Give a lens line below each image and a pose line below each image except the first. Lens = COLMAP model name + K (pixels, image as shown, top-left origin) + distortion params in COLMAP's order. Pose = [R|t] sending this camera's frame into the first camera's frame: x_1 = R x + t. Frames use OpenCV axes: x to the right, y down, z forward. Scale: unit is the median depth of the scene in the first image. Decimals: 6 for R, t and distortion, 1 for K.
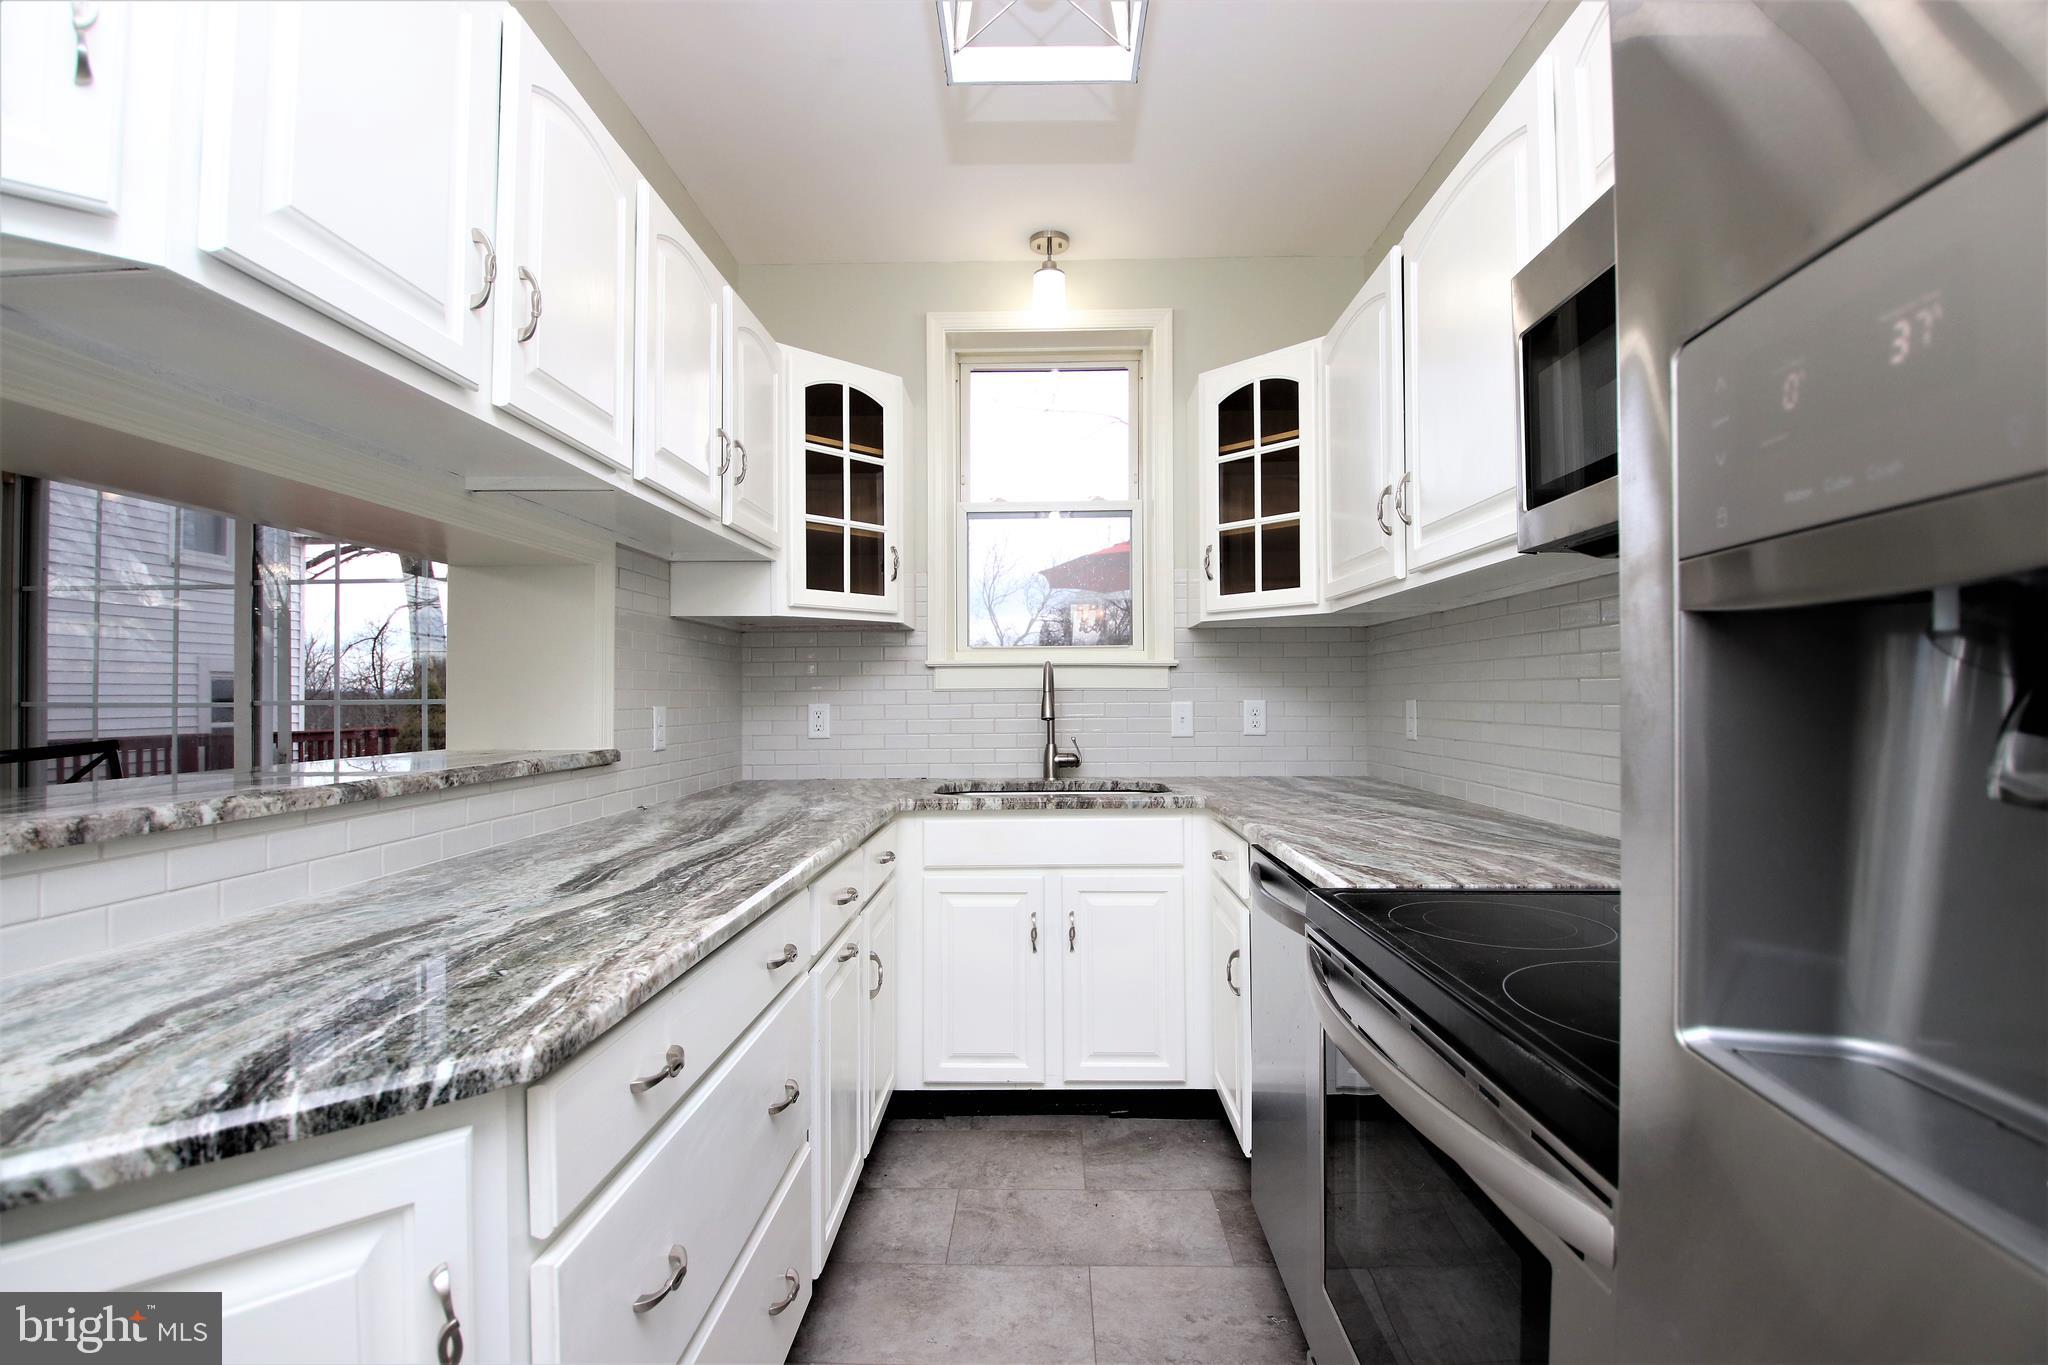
lens RADIAL K [[950.7, 0, 1024.2], [0, 950.7, 684.0], [0, 0, 1]] dist [0.007619, -0.016547]
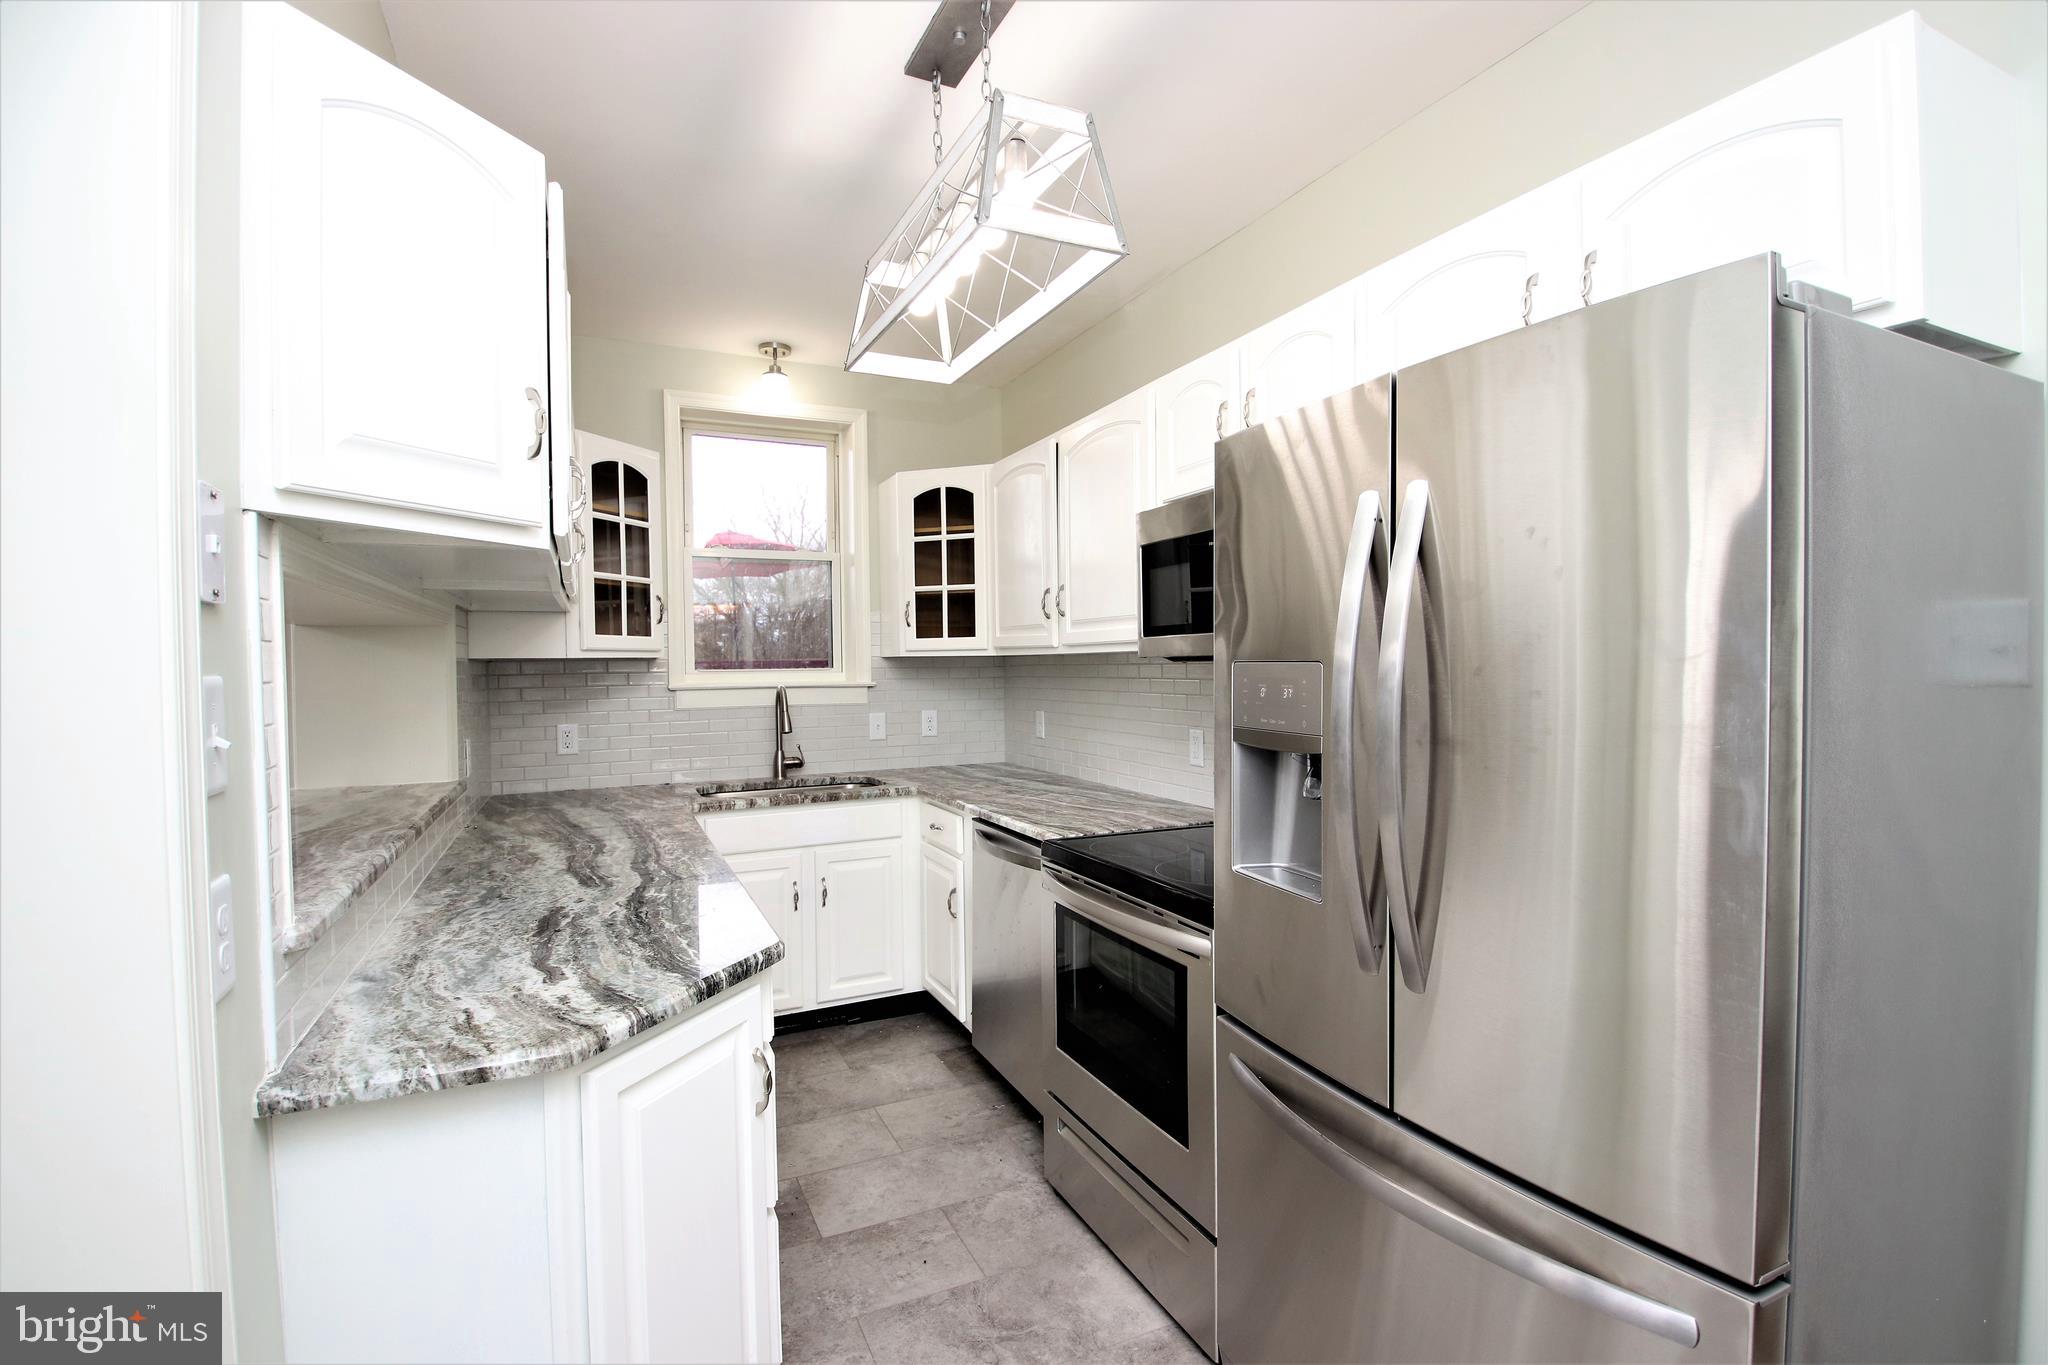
lens RADIAL K [[950.7, 0, 1030.1], [0, 950.7, 682.5], [0, 0, 1]] dist [0.007619, -0.016547]
pose [[0.893331, -0.015024, 0.449148, -0.270763], [0.001803, 0.999553, 0.029849, -0.071840], [-0.449395, -0.025855, 0.892959, -0.309716]]
